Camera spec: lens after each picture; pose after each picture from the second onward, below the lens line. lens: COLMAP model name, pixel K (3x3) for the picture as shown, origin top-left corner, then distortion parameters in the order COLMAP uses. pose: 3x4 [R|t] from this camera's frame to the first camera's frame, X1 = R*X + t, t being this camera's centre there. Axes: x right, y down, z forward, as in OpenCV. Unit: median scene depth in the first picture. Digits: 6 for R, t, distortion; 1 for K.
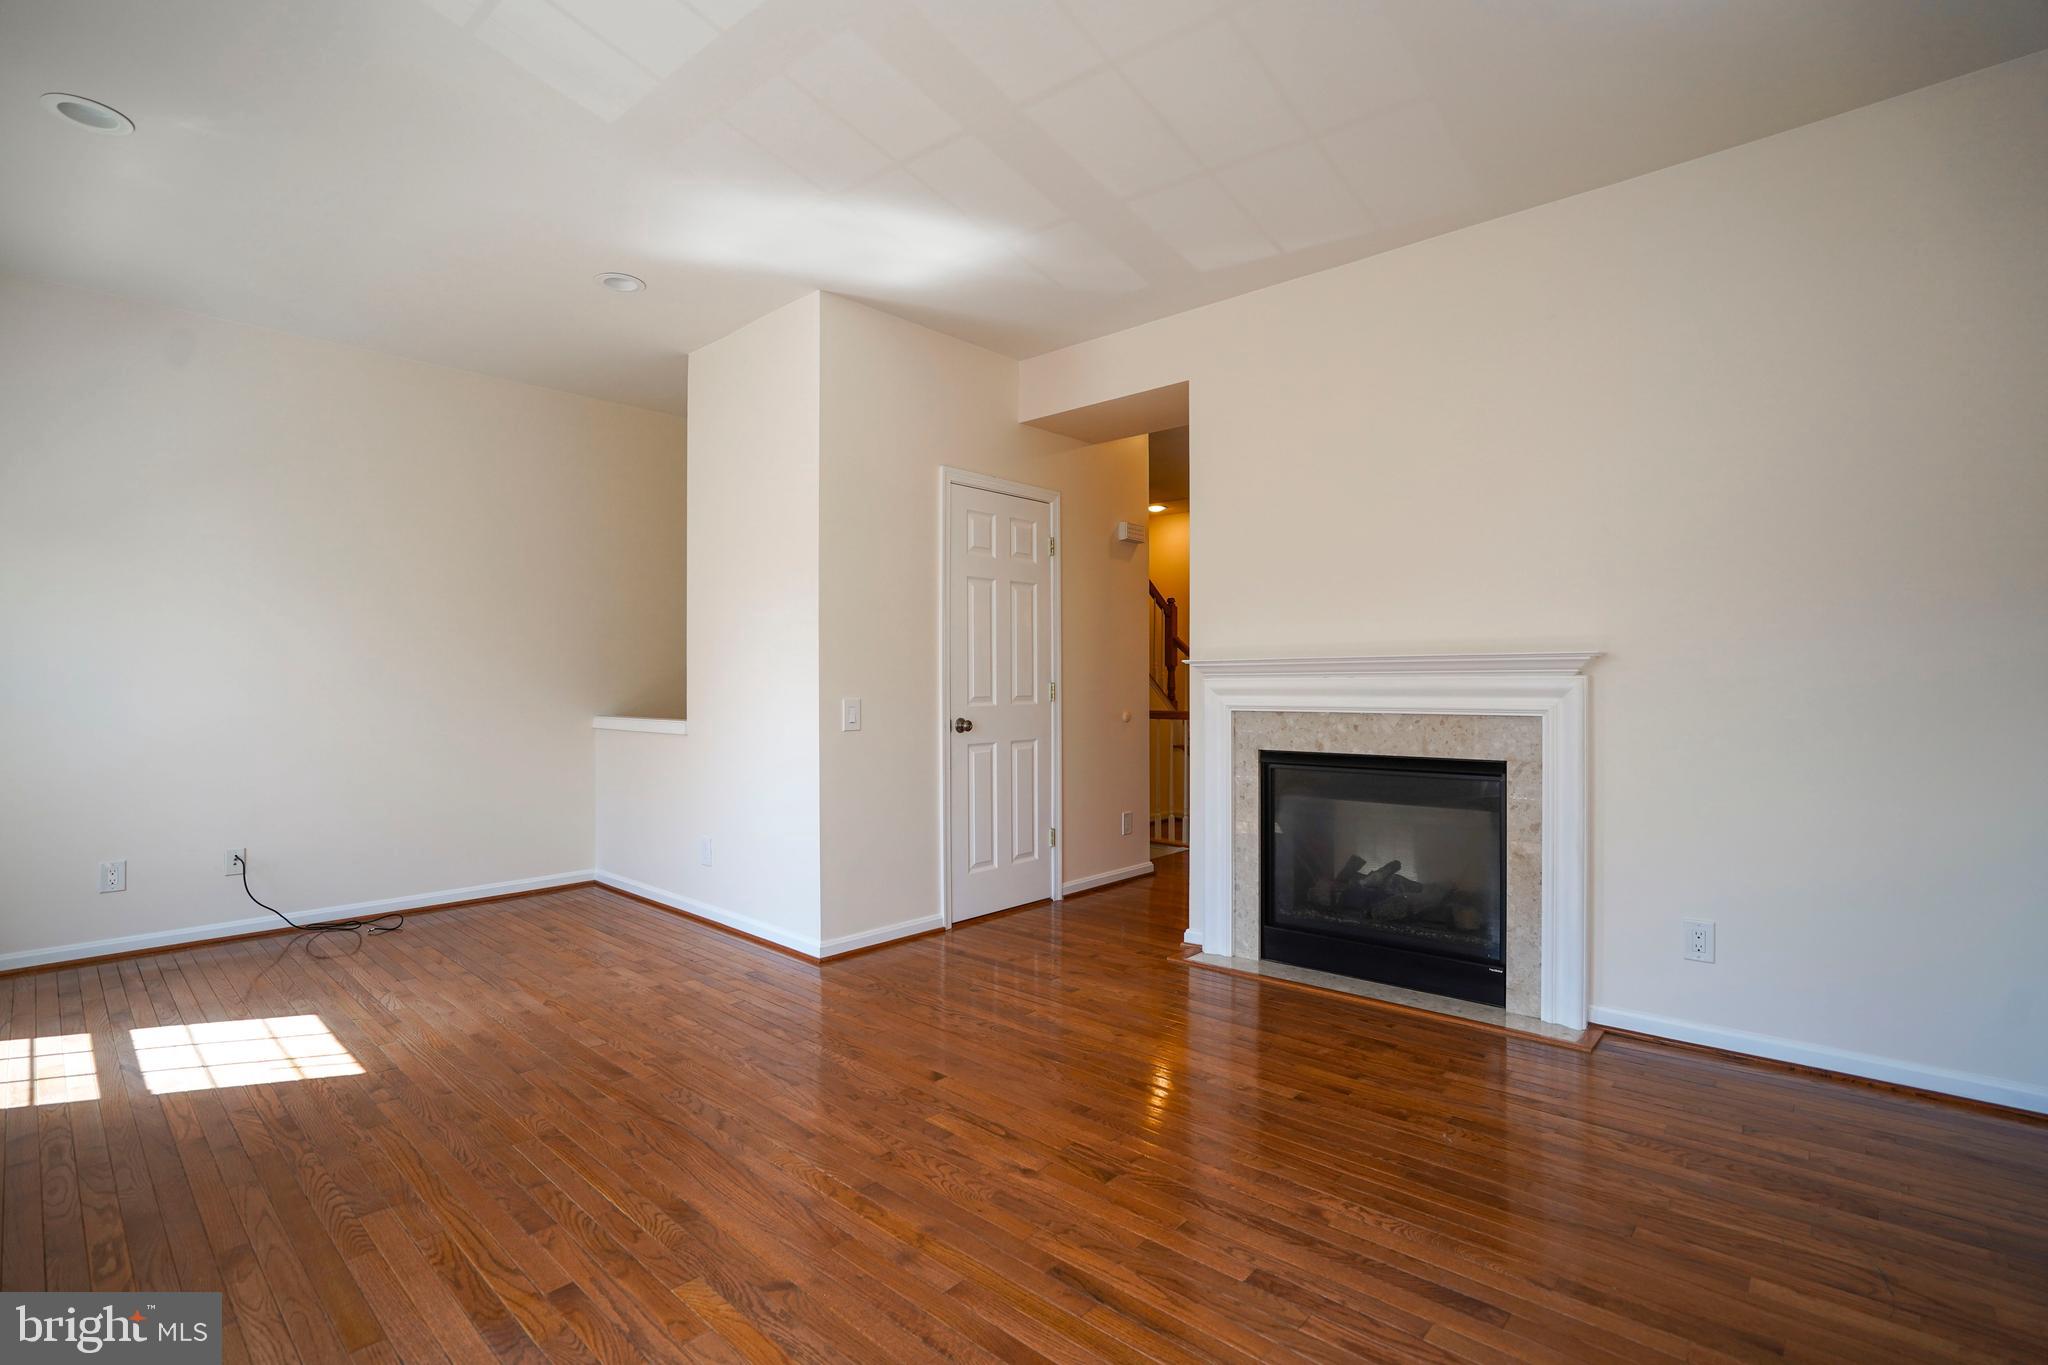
lens RADIAL K [[943.7, 0, 1010.0], [0, 943.7, 692.8], [0, 0, 1]] dist [-0.047234, 0.013304]
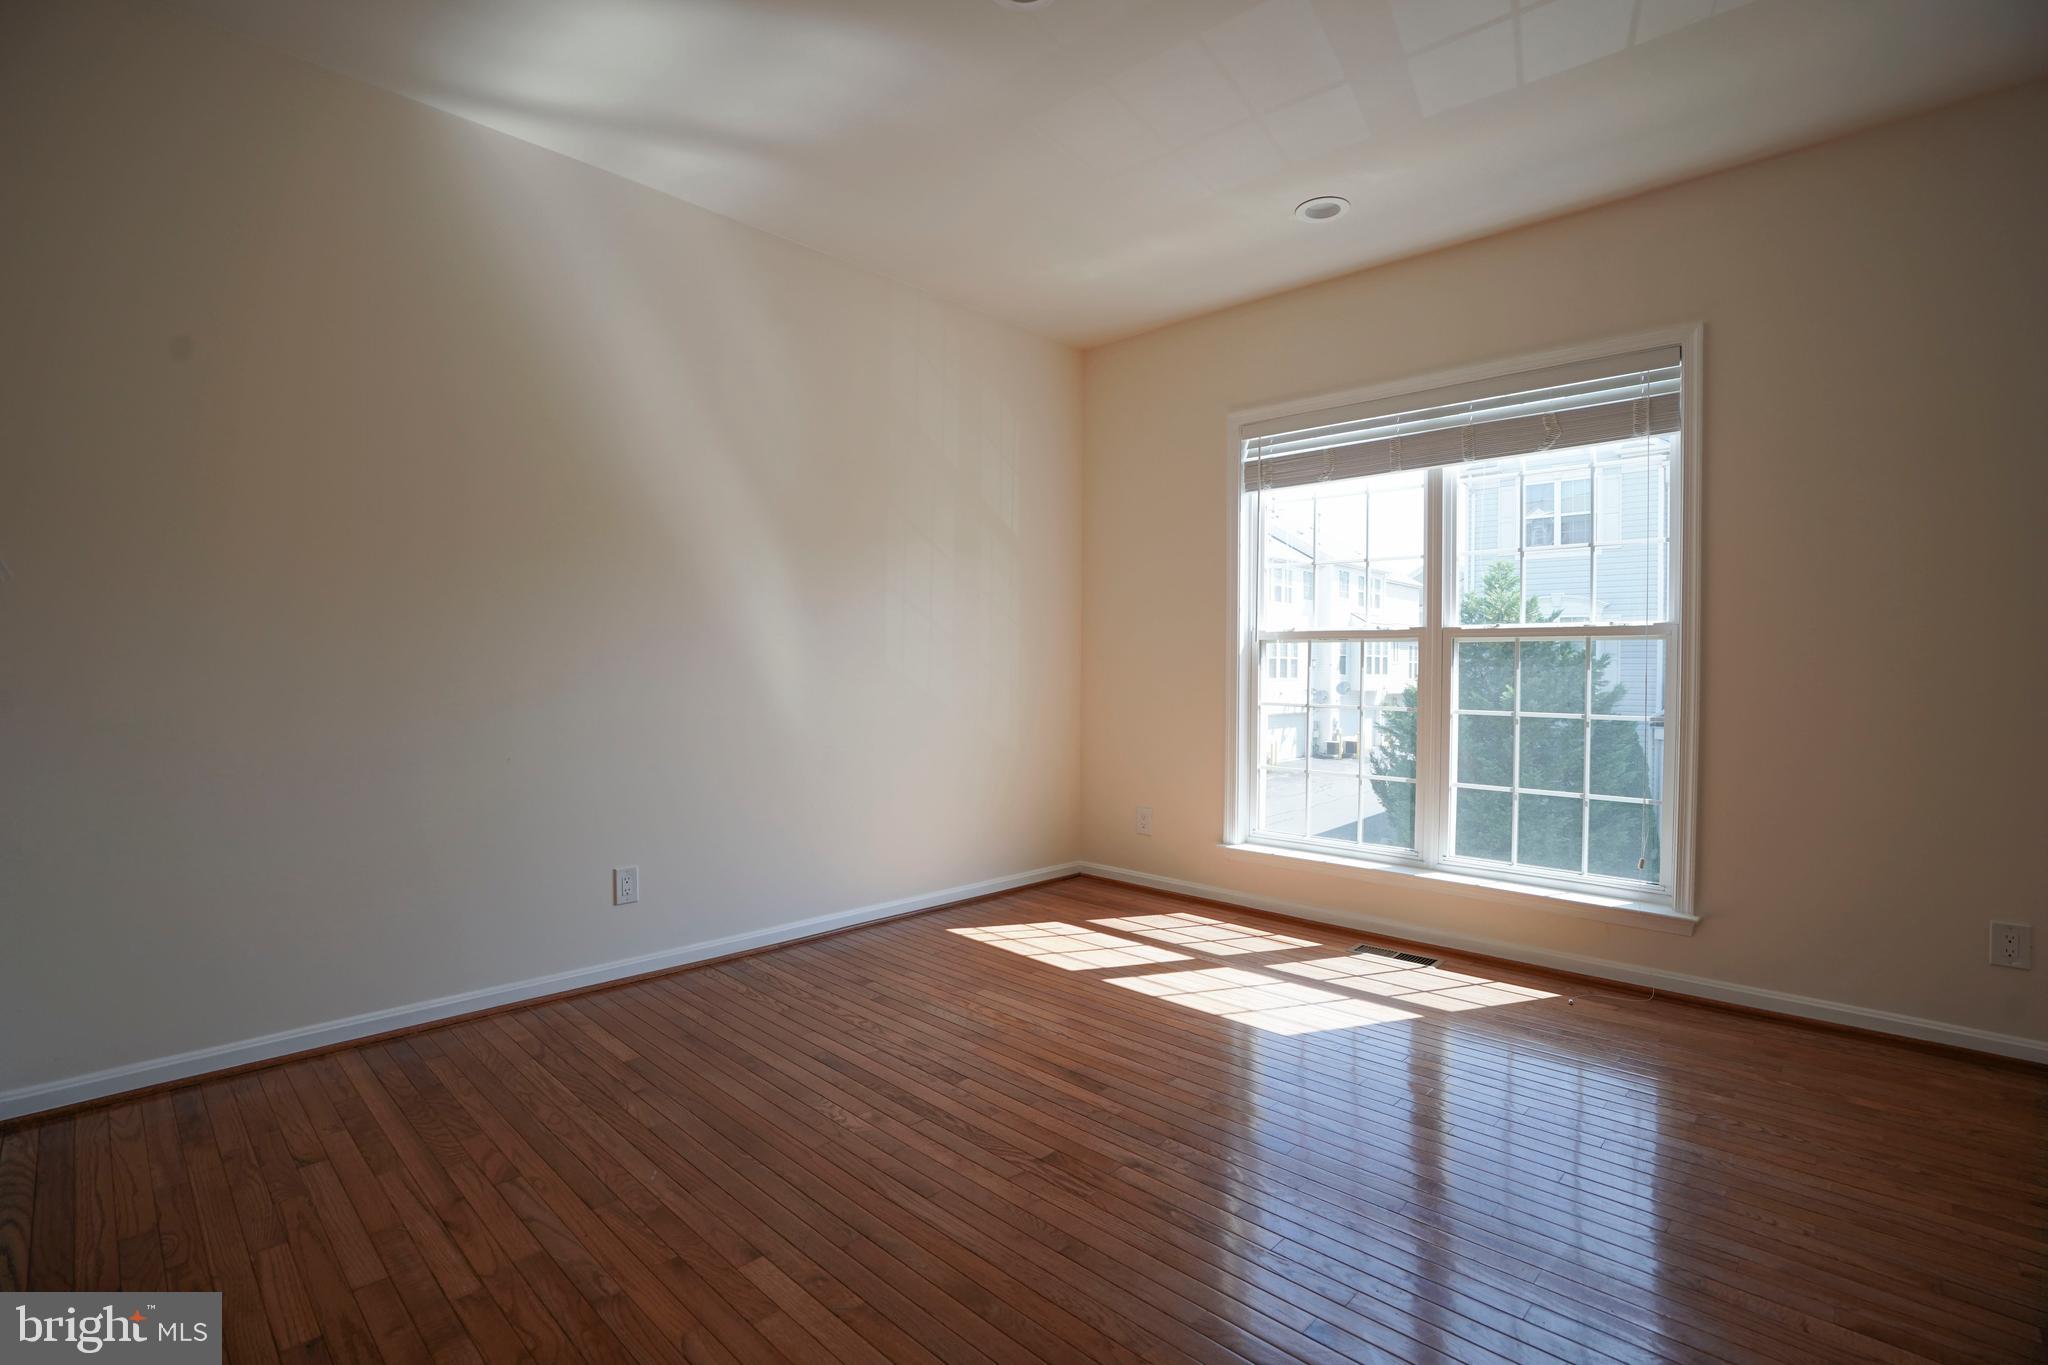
lens RADIAL K [[943.7, 0, 1033.8], [0, 943.7, 672.9], [0, 0, 1]] dist [-0.047234, 0.013304]
pose [[-0.999952, -0.009054, -0.003790, 0.092266], [-0.009084, 0.999927, 0.008003, 0.002488], [0.003717, 0.008037, -0.999961, 1.367079]]
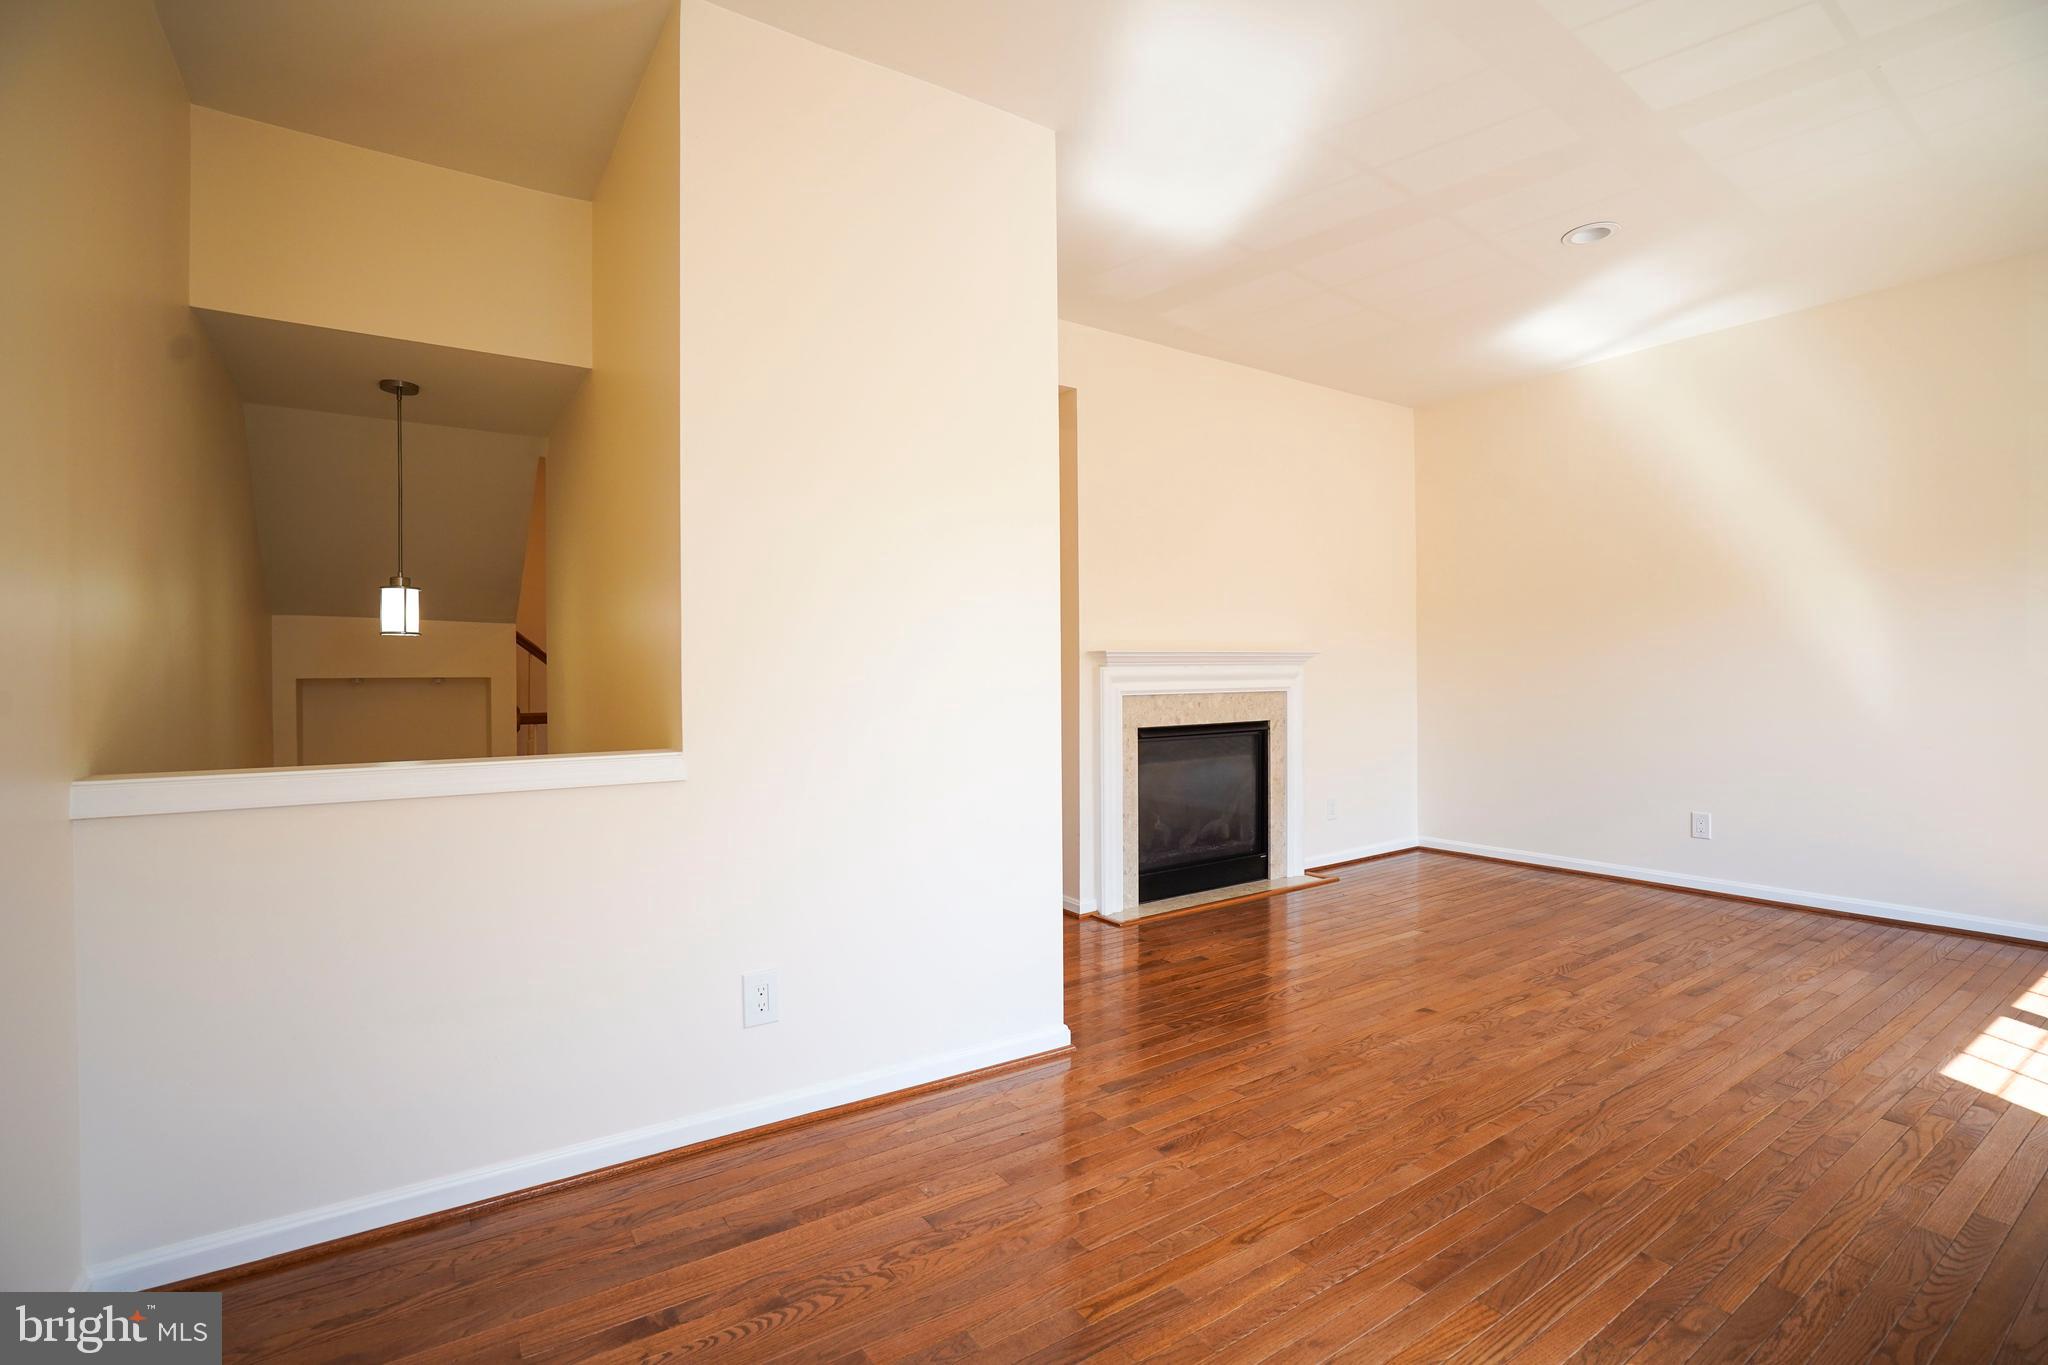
lens RADIAL K [[943.7, 0, 1026.5], [0, 943.7, 664.7], [0, 0, 1]] dist [-0.047234, 0.013304]
pose [[0.225707, 0.011176, 0.974131, -1.134848], [0.017584, 0.999725, -0.015544, -0.003167], [-0.974036, 0.020637, 0.225449, 1.057198]]
